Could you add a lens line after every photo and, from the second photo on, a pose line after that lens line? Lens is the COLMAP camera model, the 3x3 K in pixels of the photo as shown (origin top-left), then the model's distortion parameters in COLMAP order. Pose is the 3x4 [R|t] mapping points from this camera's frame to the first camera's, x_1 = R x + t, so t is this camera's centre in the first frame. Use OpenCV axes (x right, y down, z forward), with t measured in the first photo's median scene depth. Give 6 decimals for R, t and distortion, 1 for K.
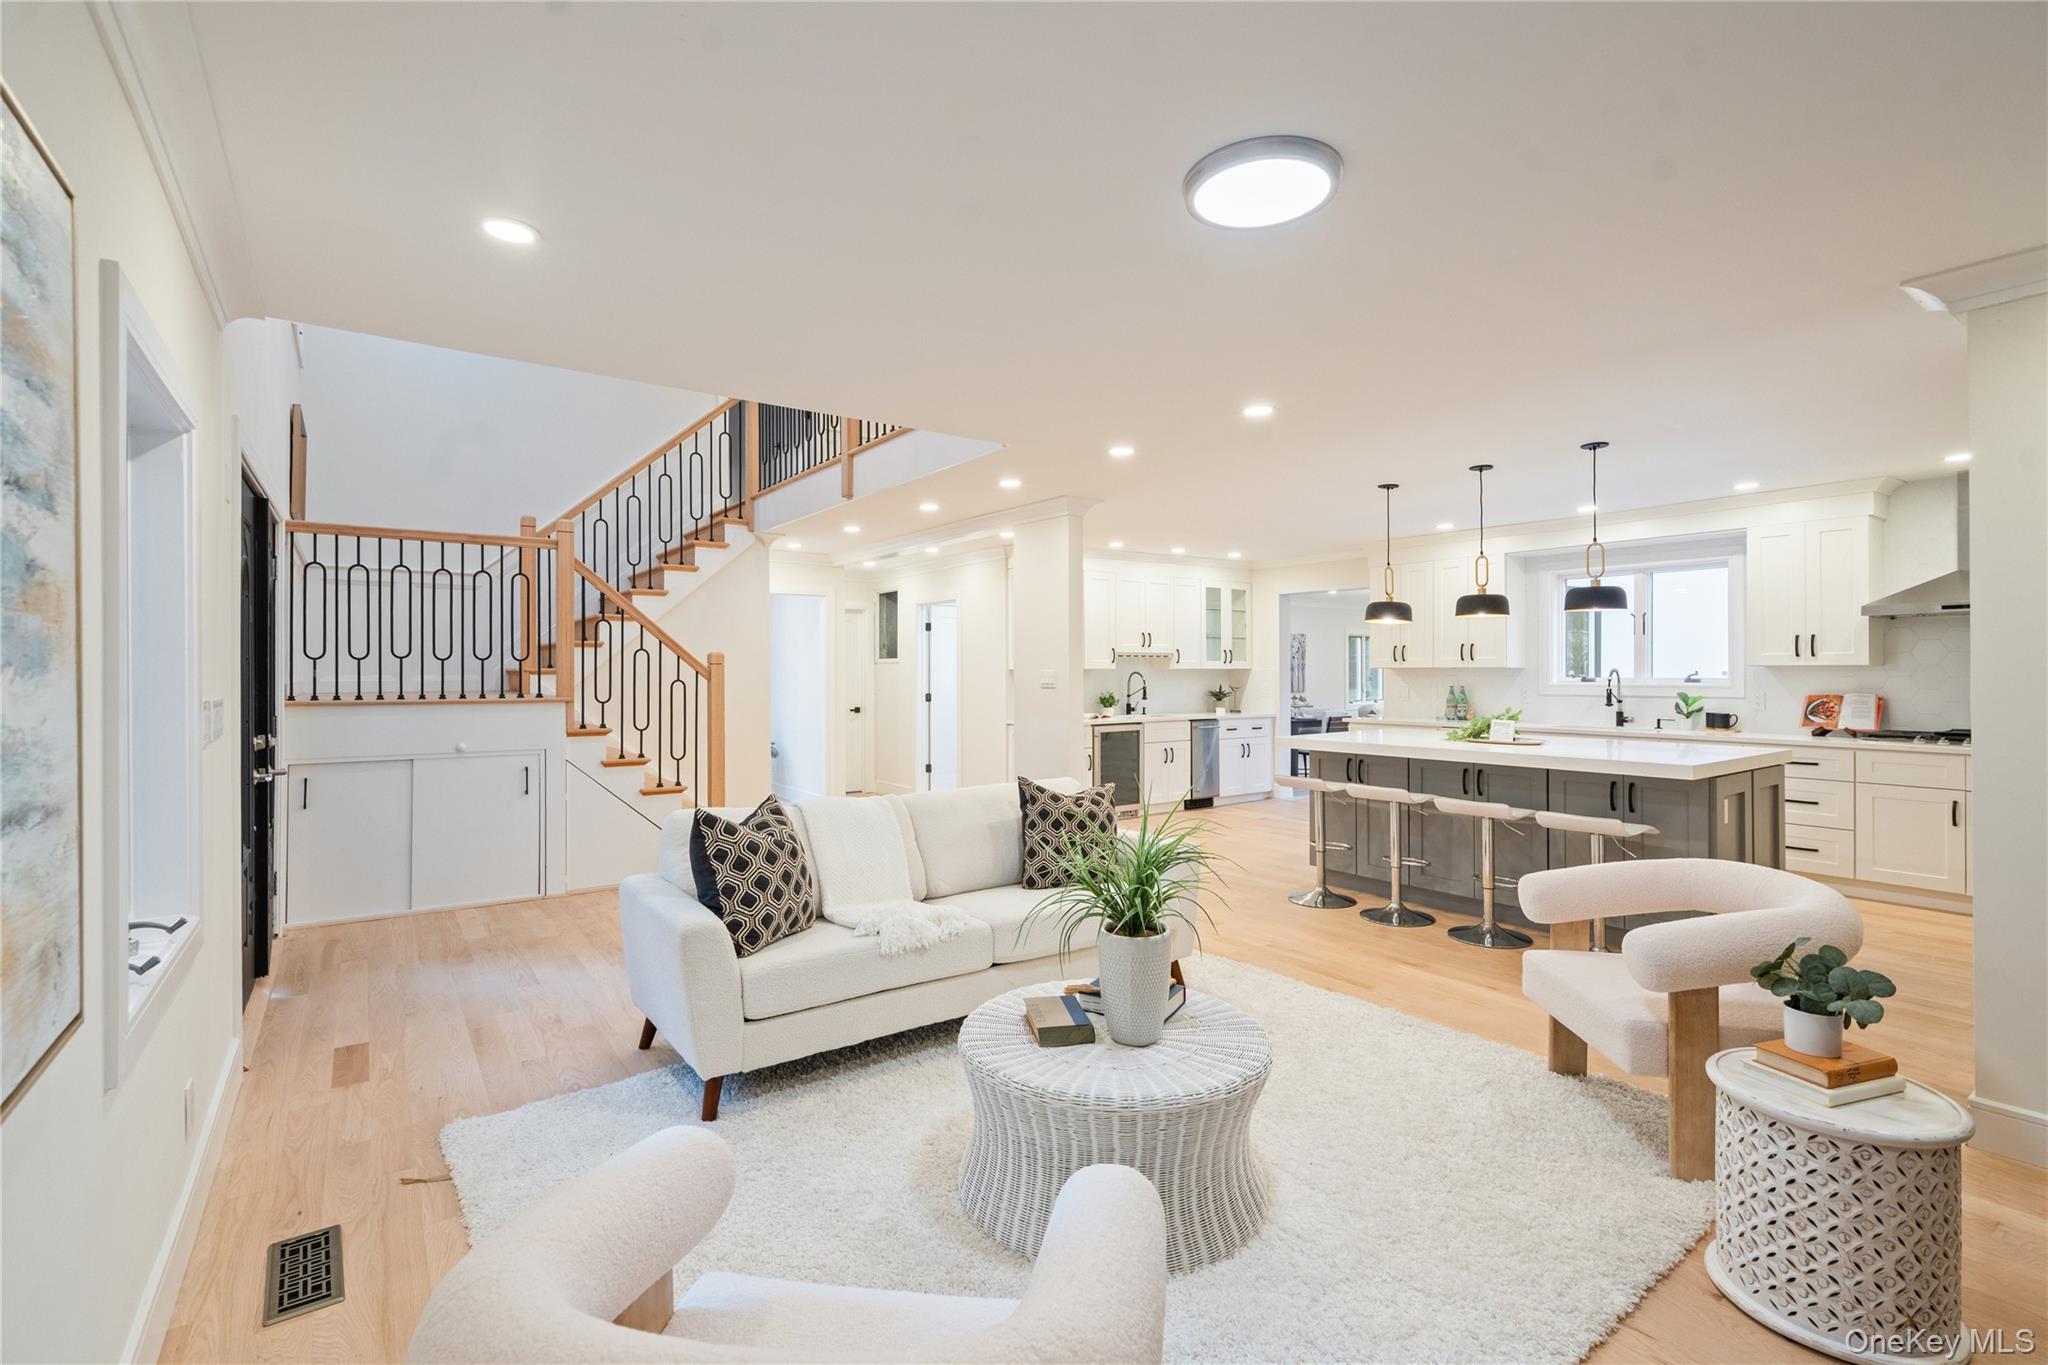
lens RADIAL K [[934.7, 0, 1022.7], [0, 934.7, 675.8], [0, 0, 1]] dist [-0.000074, 0.000737]
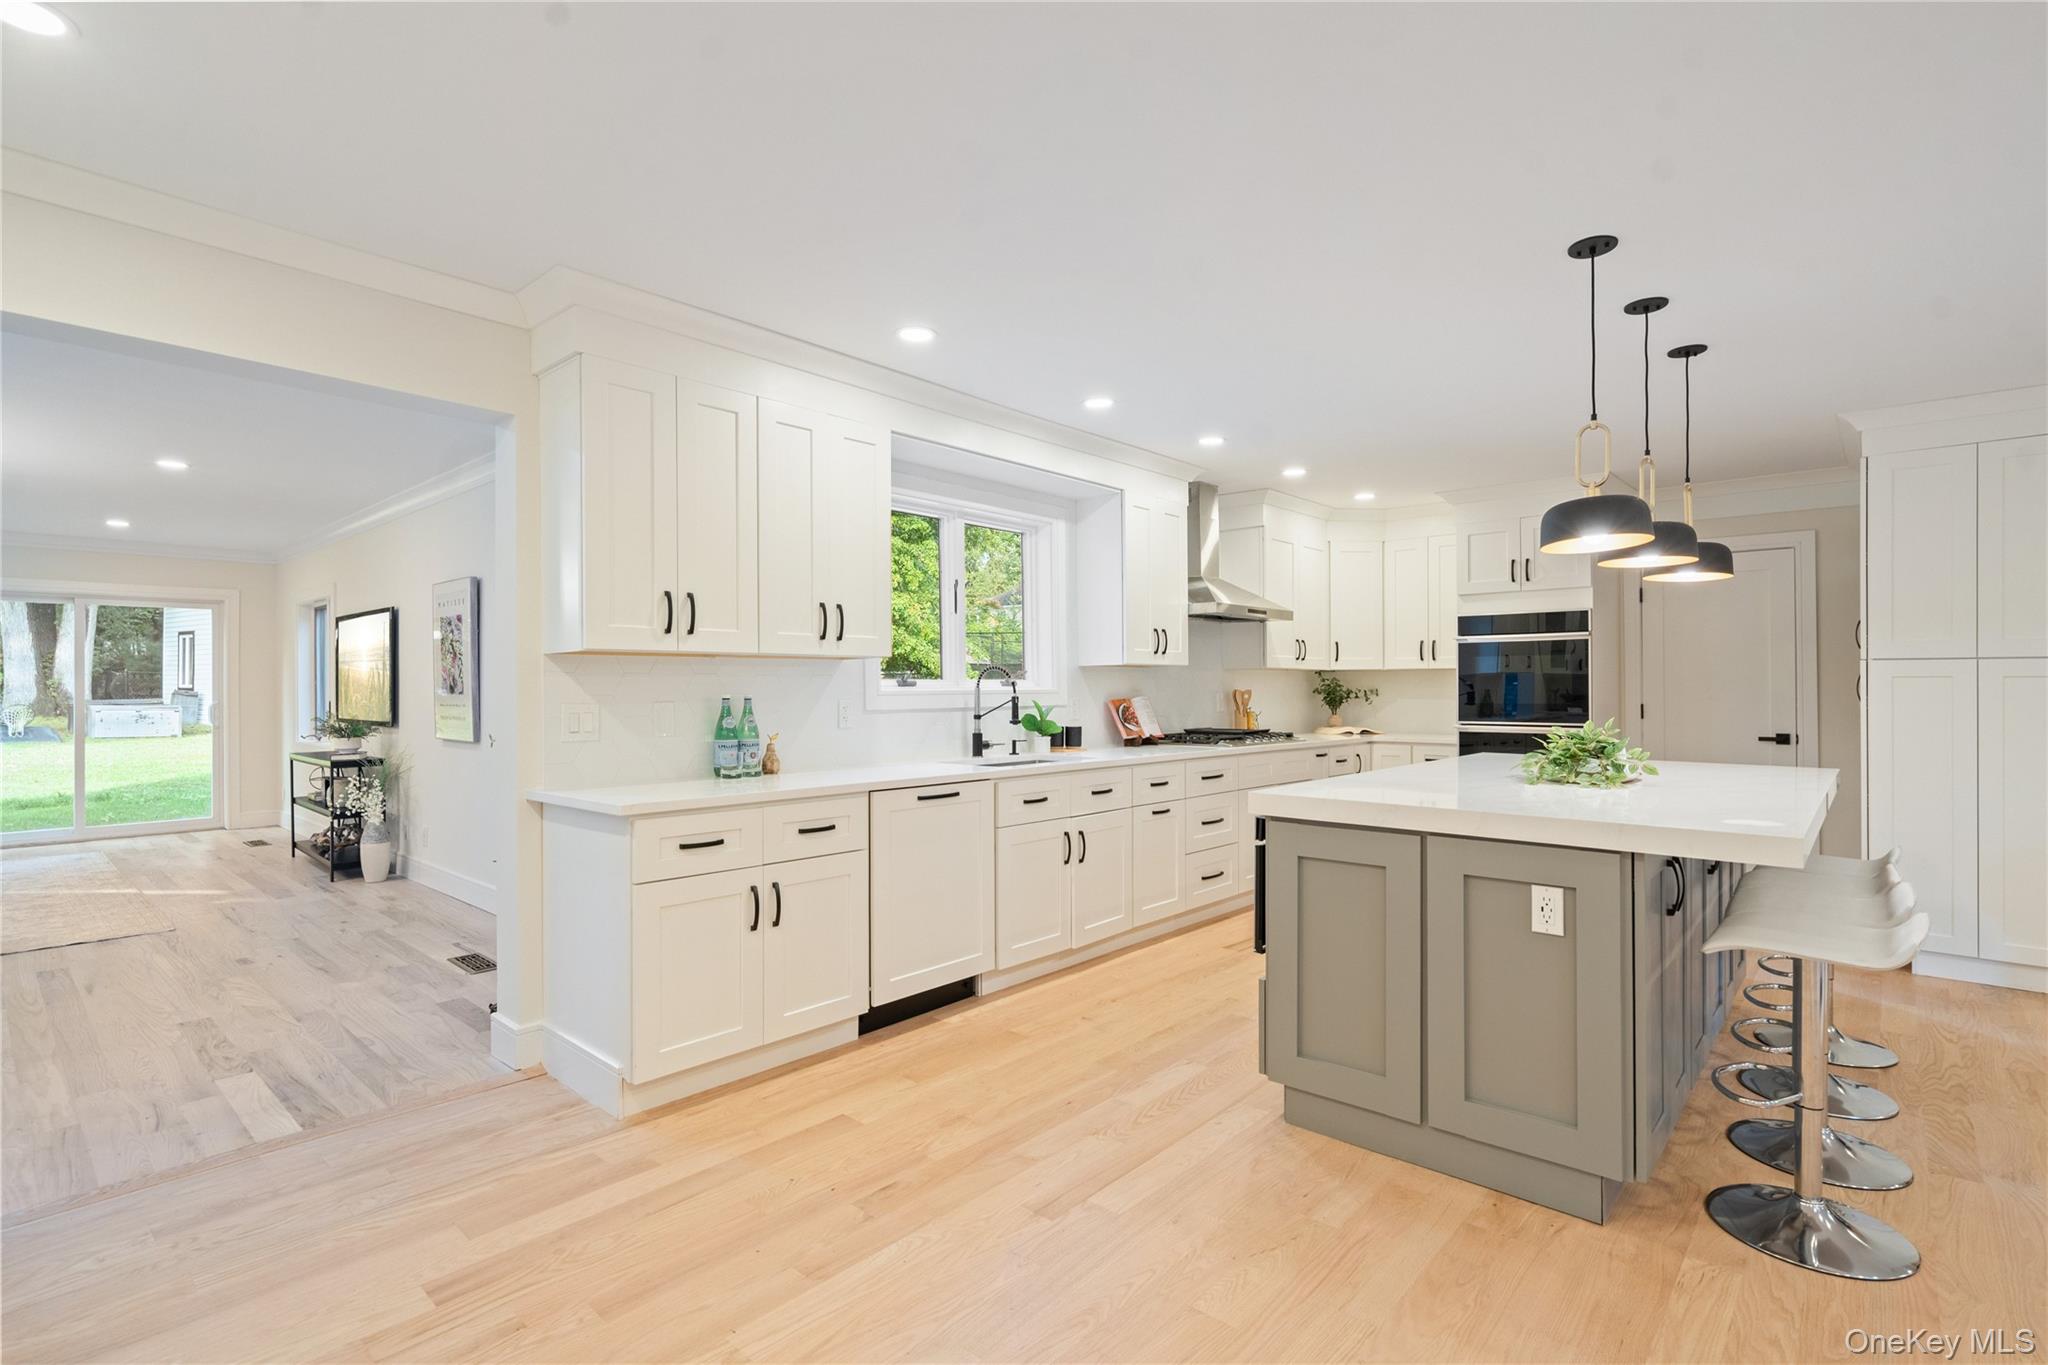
lens RADIAL K [[971.2, 0, 1024.0], [0, 971.2, 682.5], [0, 0, 1]] dist [0.001510, 0.000863]
pose [[-0.216872, 0.007396, 0.976172, -0.009220], [0.006784, 0.999959, -0.006069, 0.010196], [-0.976177, 0.005306, -0.216913, 1.304095]]
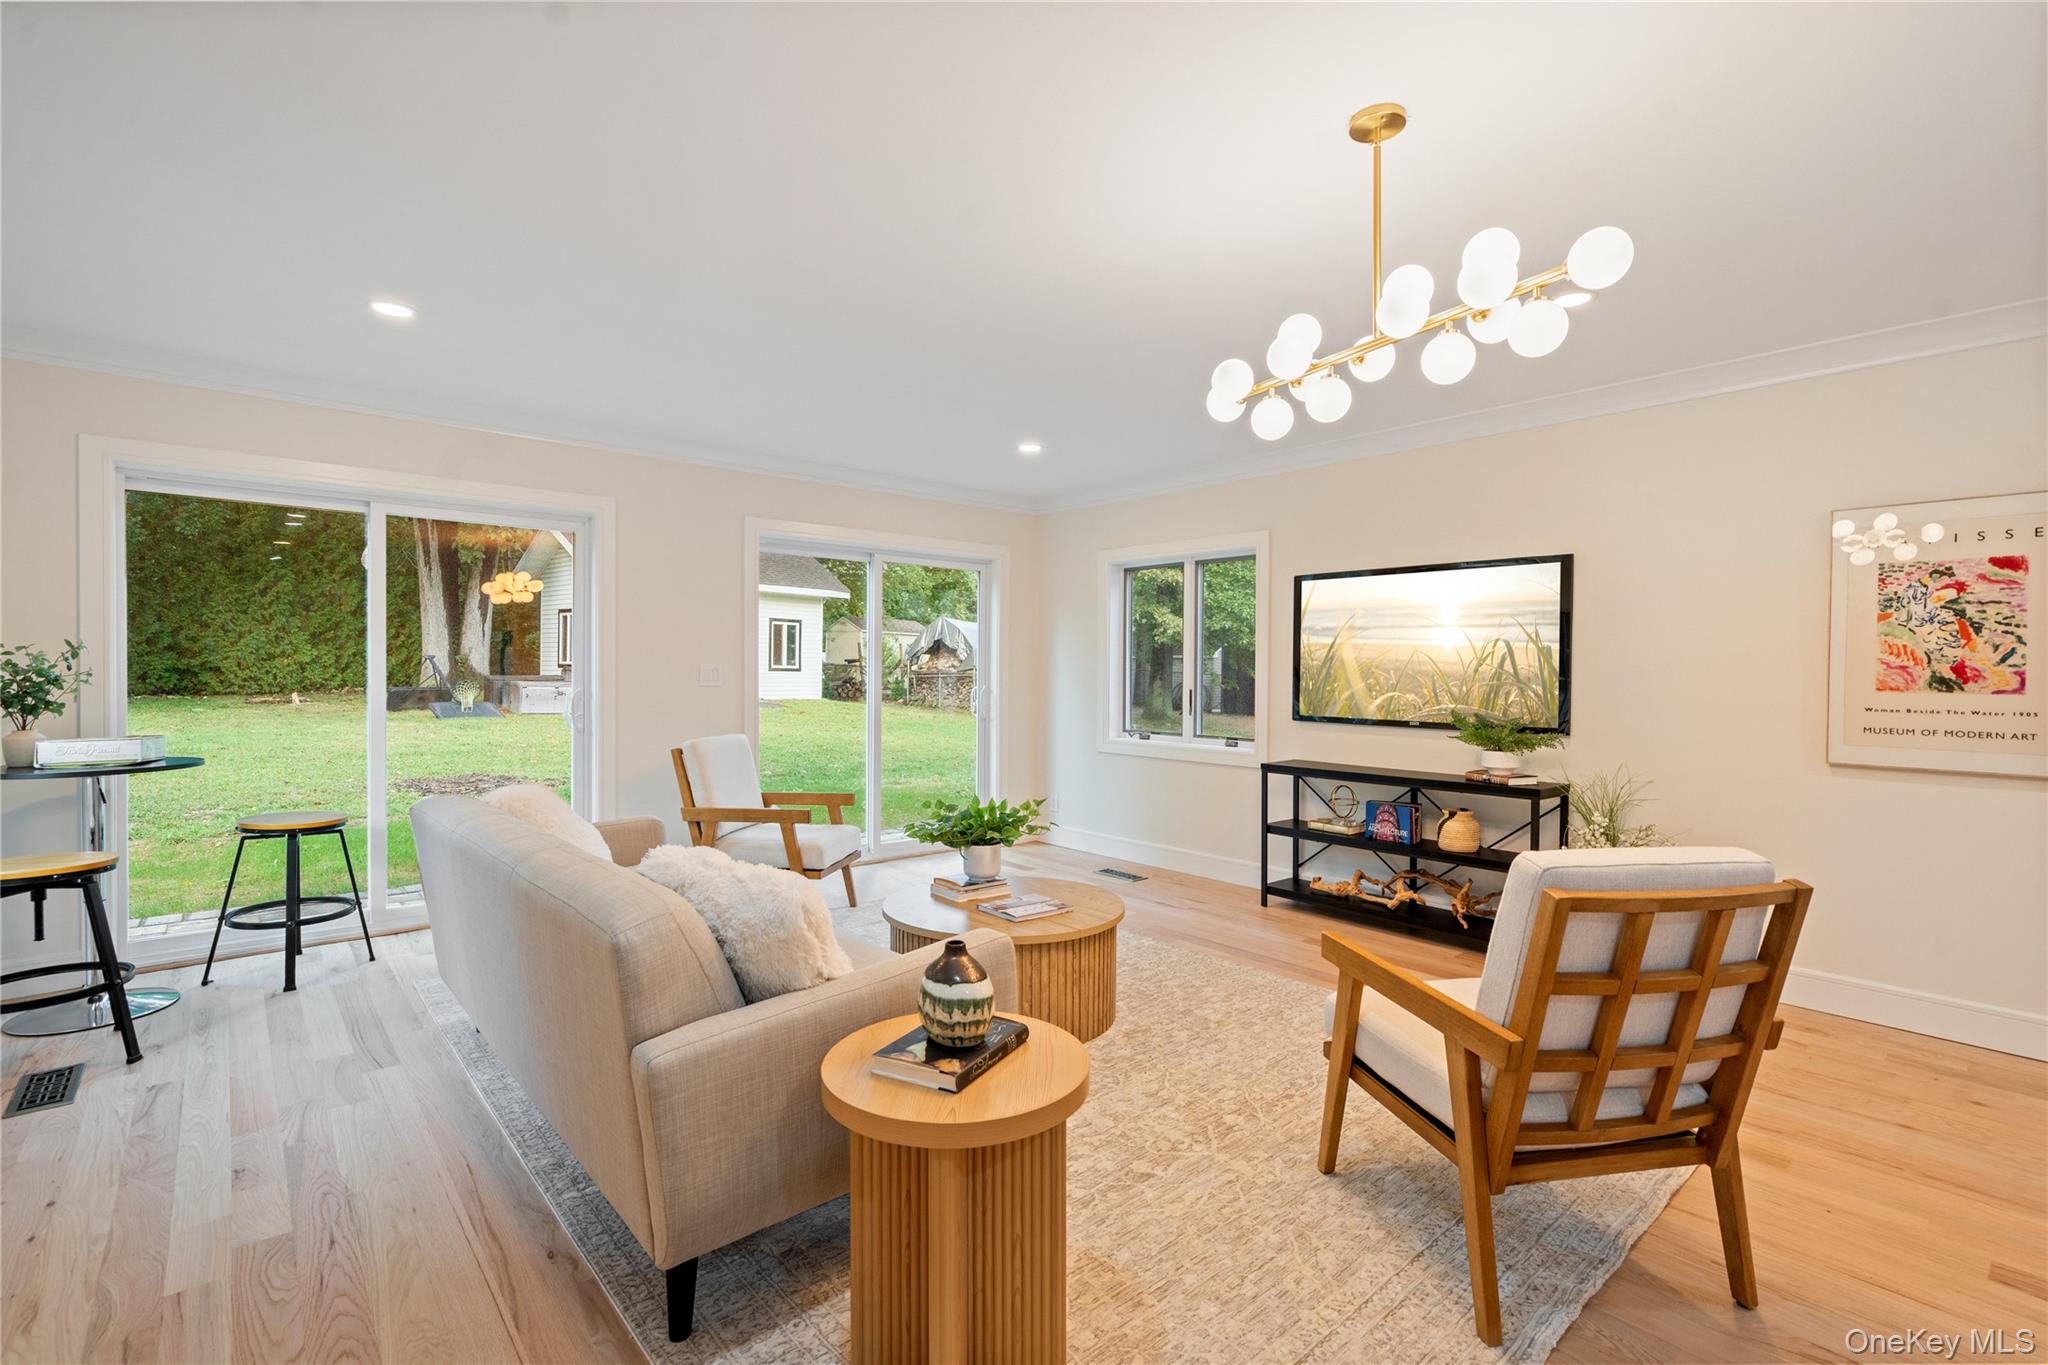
lens RADIAL K [[918.2, 0, 1015.2], [0, 918.2, 684.8], [0, 0, 1]] dist [-0.000625, -0.000206]
pose [[-0.097512, -0.014645, 0.995127, 0.564982], [-0.005837, 0.999883, 0.014143, 0.004351], [-0.995217, -0.004429, -0.097586, 2.225759]]
